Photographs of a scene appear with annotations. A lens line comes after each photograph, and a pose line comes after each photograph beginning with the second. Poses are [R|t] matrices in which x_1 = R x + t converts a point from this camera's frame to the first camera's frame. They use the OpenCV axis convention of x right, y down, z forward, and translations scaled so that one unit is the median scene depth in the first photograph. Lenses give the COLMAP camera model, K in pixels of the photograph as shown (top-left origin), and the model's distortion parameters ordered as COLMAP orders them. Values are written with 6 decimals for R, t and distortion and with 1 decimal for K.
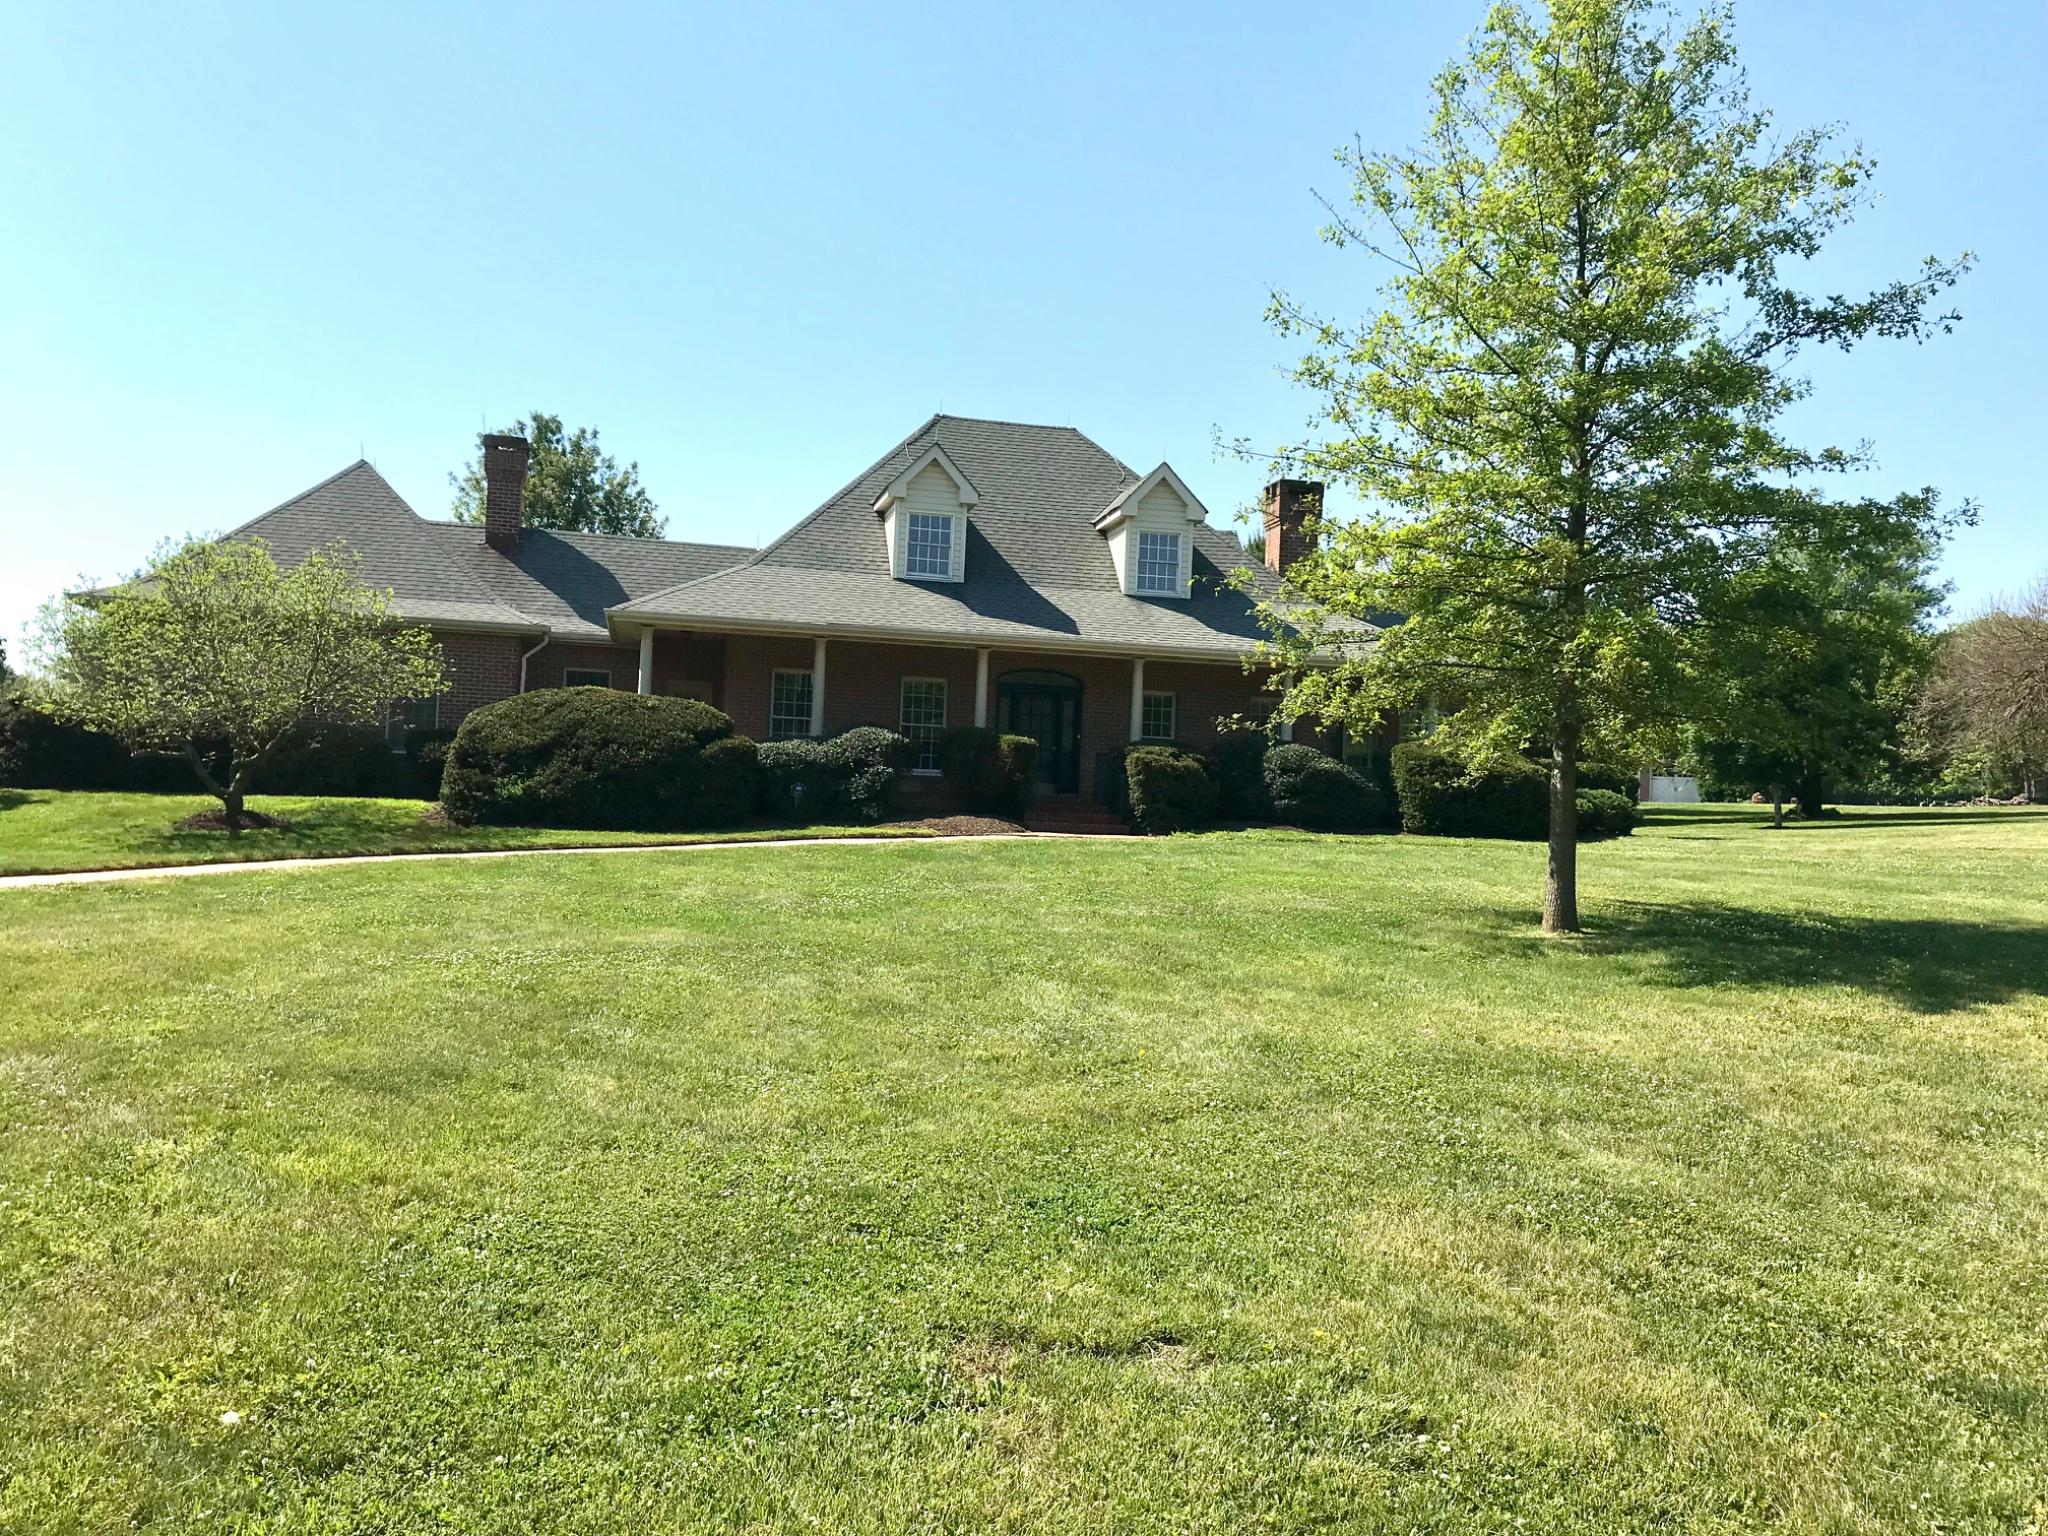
lens RADIAL K [[1677.4, 0, 1031.6], [0, 1677.4, 768.5], [0, 0, 1]] dist [0.054287, -0.058552]
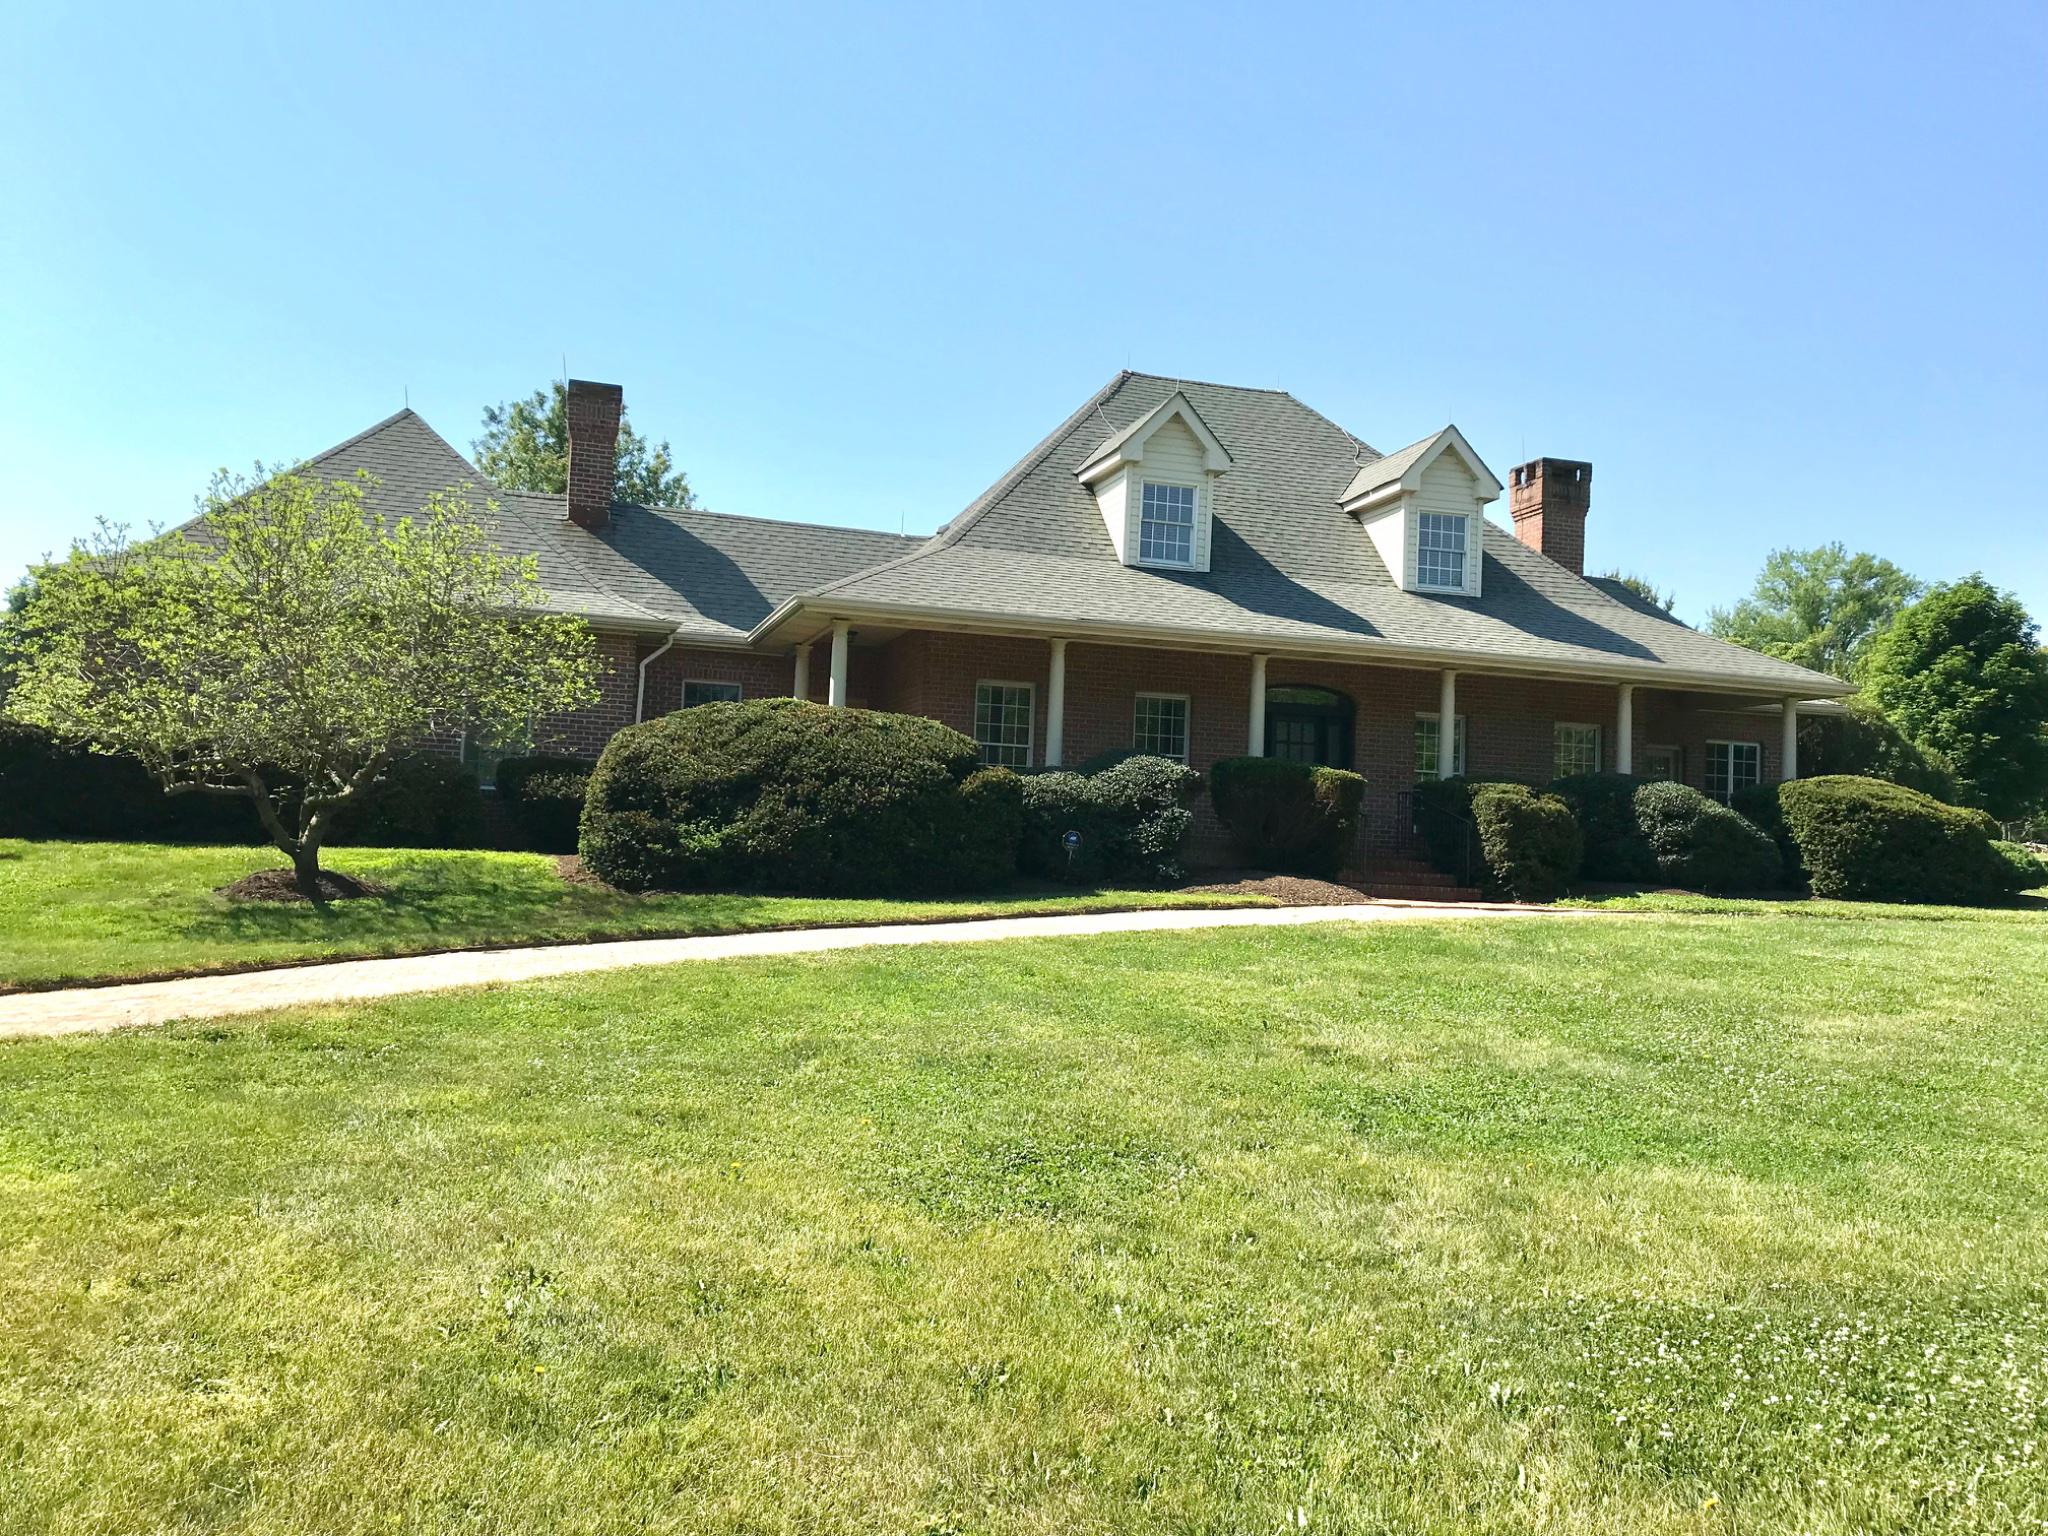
lens RADIAL K [[1677.4, 0, 1017.6], [0, 1677.4, 764.4], [0, 0, 1]] dist [0.054287, -0.058552]
pose [[0.997822, 0.005009, 0.065770, -0.197201], [-0.003325, 0.999664, -0.025688, -0.001625], [-0.065877, 0.025413, 0.997504, 0.253840]]
